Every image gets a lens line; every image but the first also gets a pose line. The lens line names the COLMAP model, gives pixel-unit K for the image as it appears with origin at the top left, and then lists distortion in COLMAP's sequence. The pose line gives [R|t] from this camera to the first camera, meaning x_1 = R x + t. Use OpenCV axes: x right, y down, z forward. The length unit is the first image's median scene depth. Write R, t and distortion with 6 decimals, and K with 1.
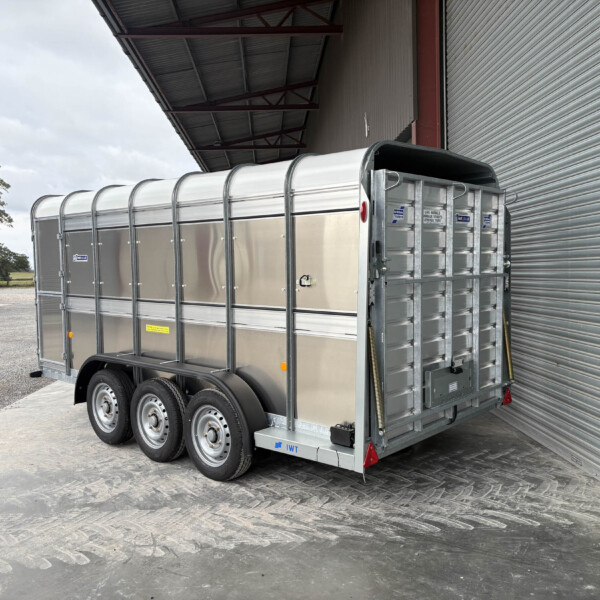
lens RADIAL K [[601.8, 0, 300.4], [0, 601.8, 299.3], [0, 0, 1]] dist [0.023442, 0.000000]
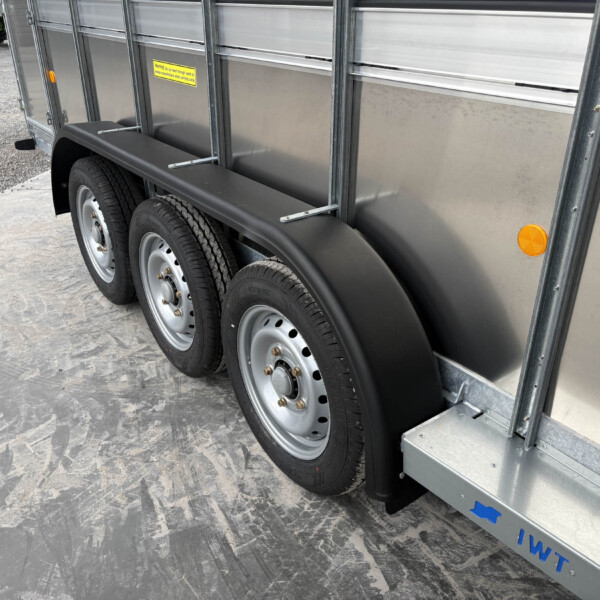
lens RADIAL K [[601.8, 0, 300.9], [0, 601.8, 300.3], [0, 0, 1]] dist [0.023442, 0.000000]
pose [[0.979862, 0.095015, -0.175623, -0.073014], [-0.016082, 0.914226, 0.404886, 0.026089], [0.199029, -0.393908, 0.897343, 0.670692]]
